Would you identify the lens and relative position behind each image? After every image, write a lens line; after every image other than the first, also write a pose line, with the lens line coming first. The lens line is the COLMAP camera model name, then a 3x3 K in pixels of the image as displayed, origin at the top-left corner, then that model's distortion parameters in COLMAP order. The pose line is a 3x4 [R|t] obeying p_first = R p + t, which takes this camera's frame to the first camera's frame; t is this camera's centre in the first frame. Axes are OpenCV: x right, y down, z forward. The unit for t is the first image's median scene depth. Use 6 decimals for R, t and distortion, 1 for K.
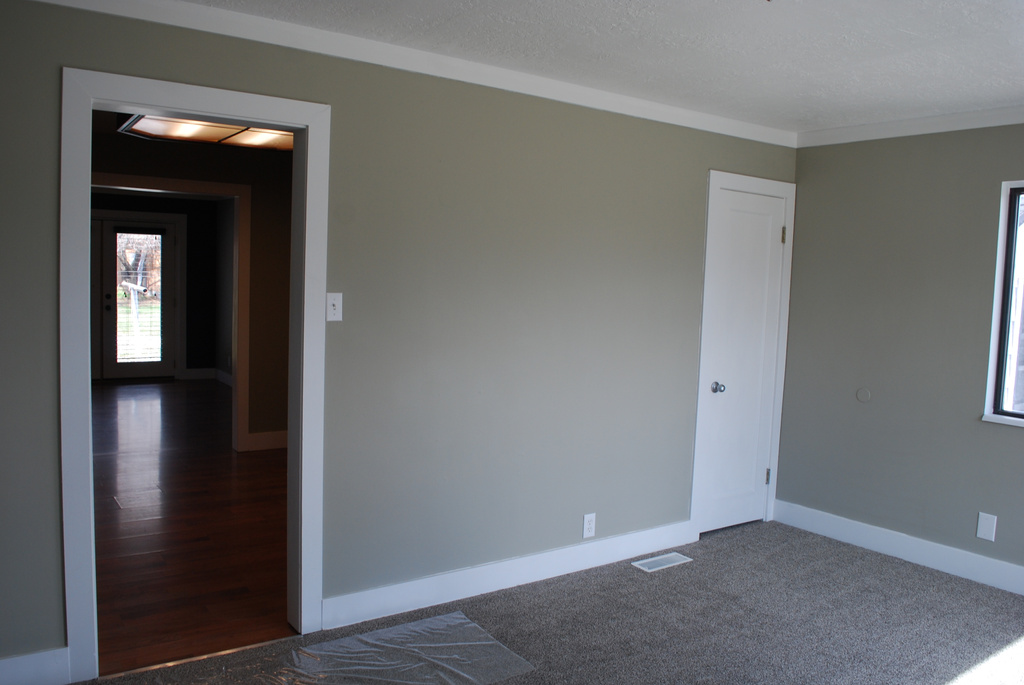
lens RADIAL K [[787.1, 0, 512.0], [0, 787.1, 342.5], [0, 0, 1]] dist [-0.103917, 0.022892]
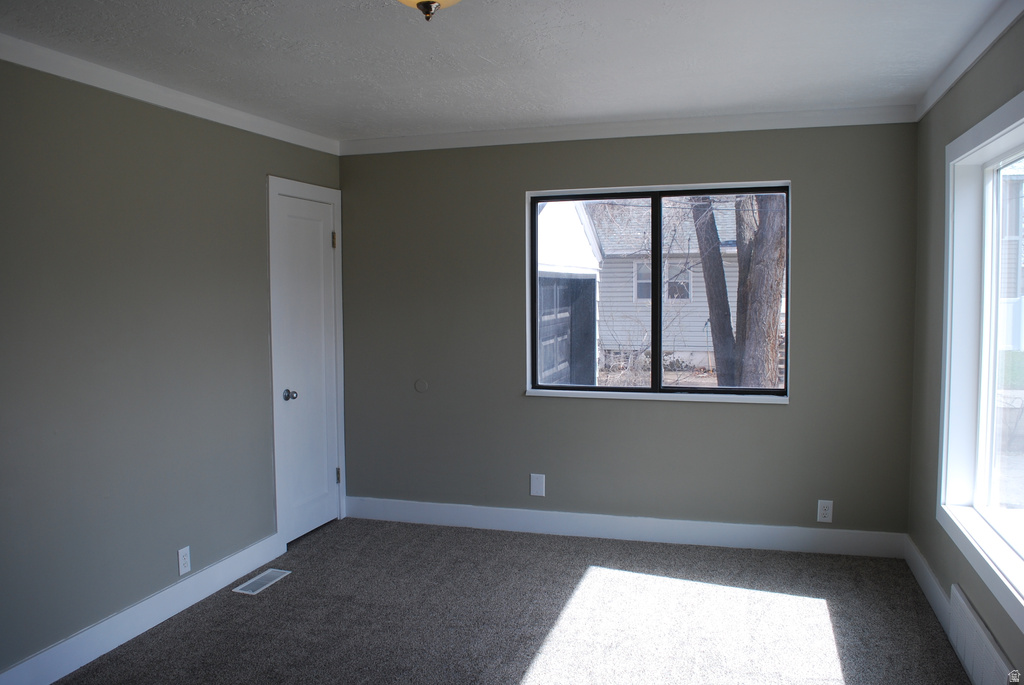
lens RADIAL K [[787.1, 0, 512.0], [0, 787.1, 342.5], [0, 0, 1]] dist [-0.103917, 0.022892]
pose [[0.792285, -0.082941, 0.604488, -0.118587], [0.085351, 0.996042, 0.024799, -0.010171], [-0.604152, 0.031945, 0.796228, 0.043459]]
